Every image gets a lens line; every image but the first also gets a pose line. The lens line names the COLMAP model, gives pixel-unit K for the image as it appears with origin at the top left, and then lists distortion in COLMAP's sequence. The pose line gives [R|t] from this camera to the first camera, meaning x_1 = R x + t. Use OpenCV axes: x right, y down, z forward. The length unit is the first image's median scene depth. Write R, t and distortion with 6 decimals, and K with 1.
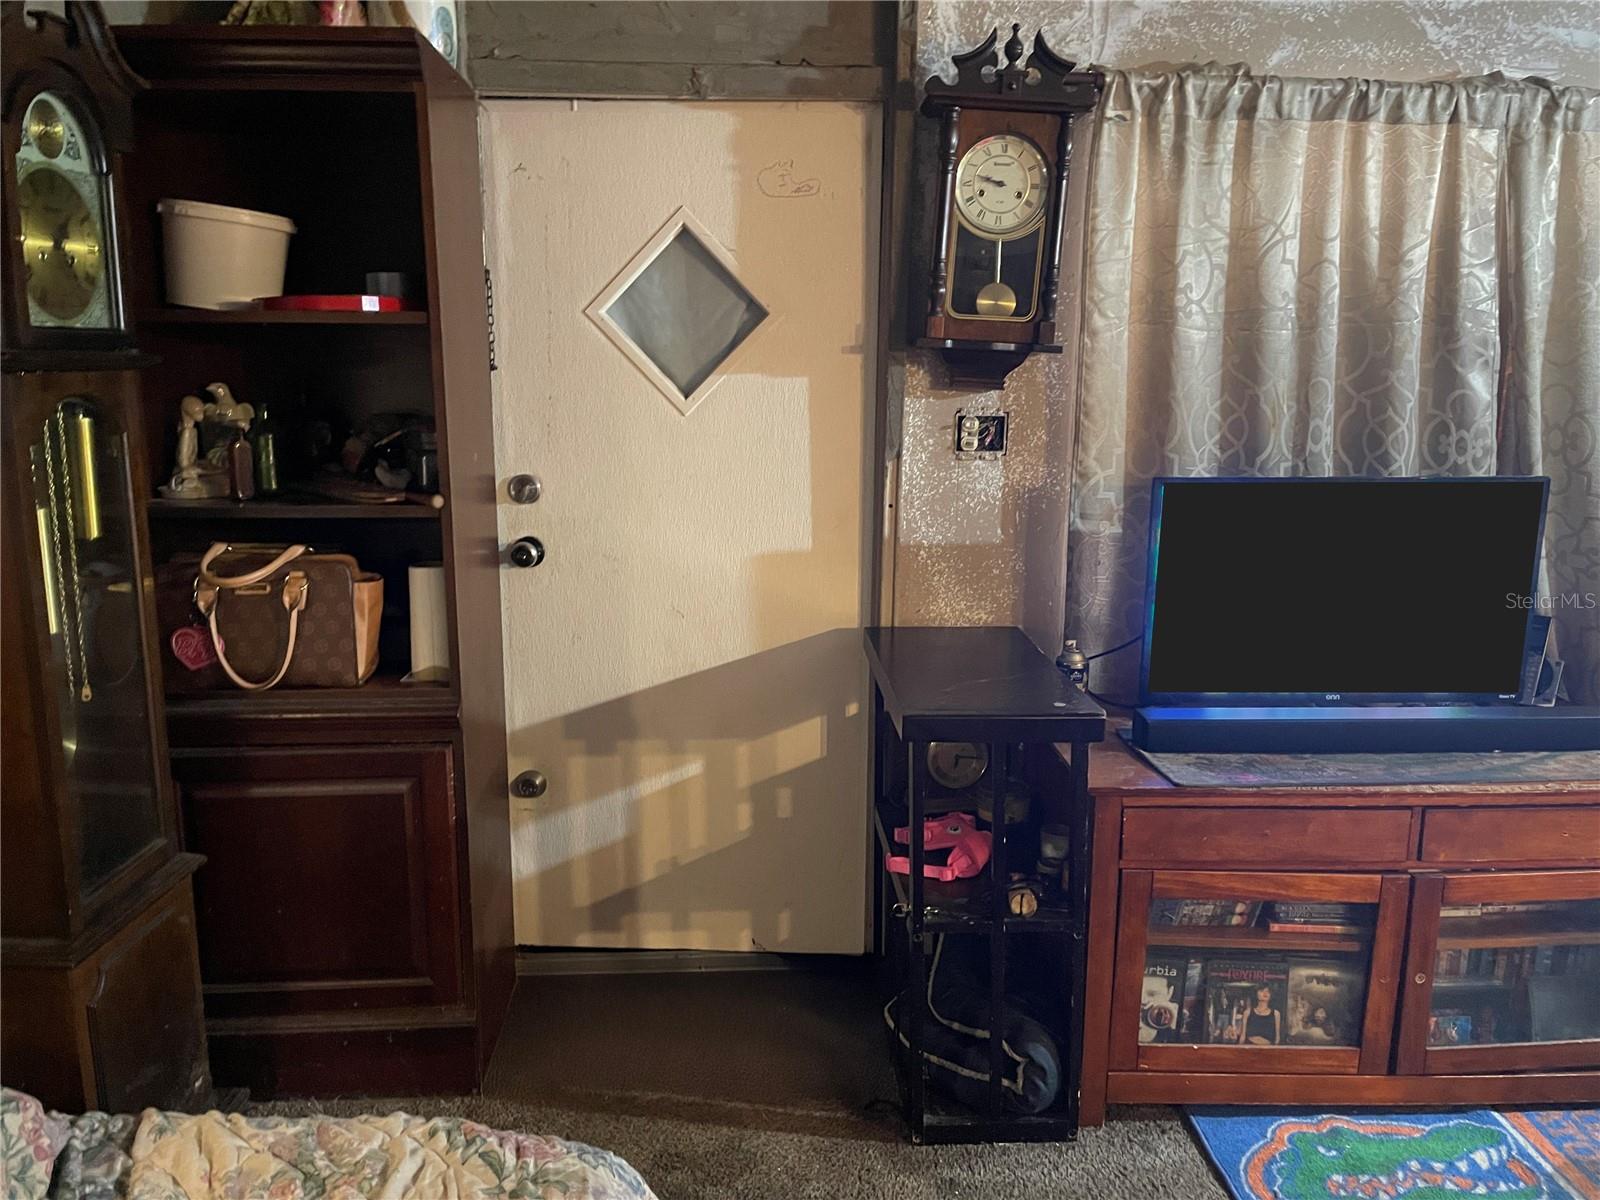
lens RADIAL K [[1219.2, 0, 777.0], [0, 1219.2, 597.2], [0, 0, 1]] dist [0.080272, -0.118251]
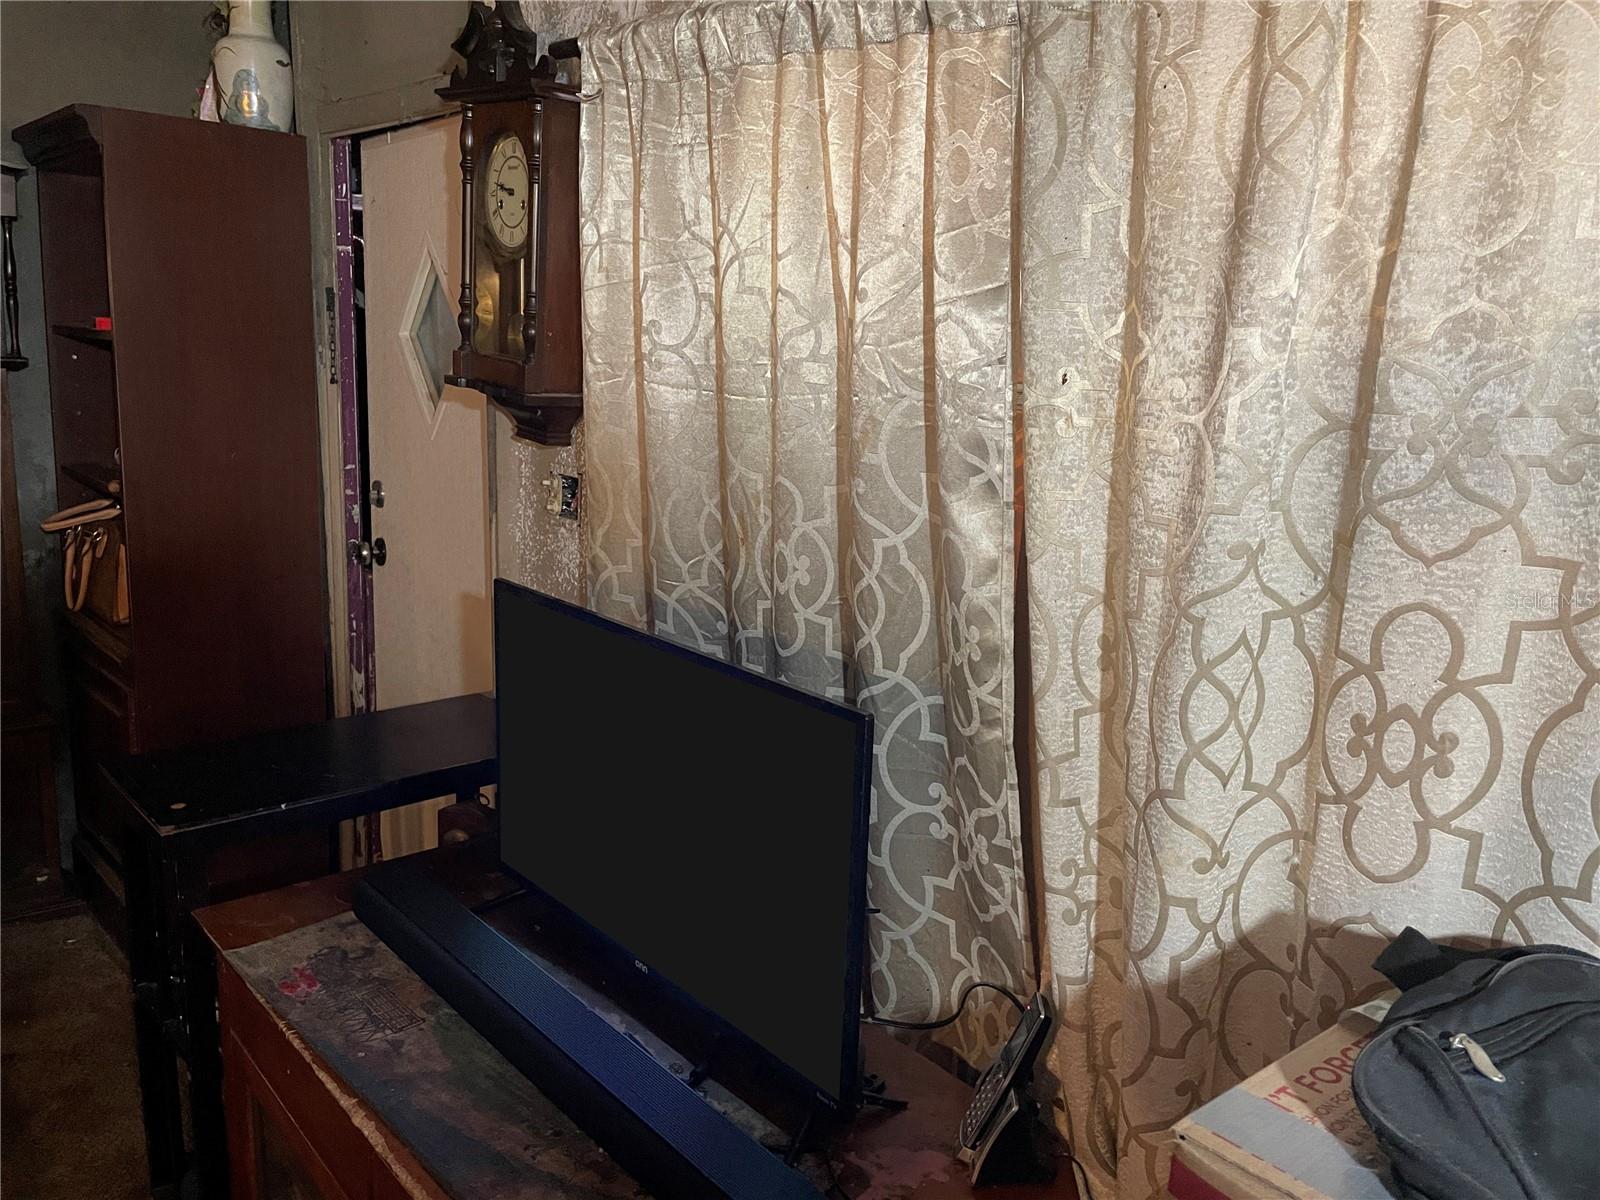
lens RADIAL K [[1219.2, 0, 777.0], [0, 1219.2, 597.2], [0, 0, 1]] dist [0.080272, -0.118251]
pose [[0.633517, 0.189815, -0.750084, 0.917096], [-0.187327, 0.978227, 0.089333, -0.173899], [0.750709, 0.083917, 0.655281, 0.601164]]
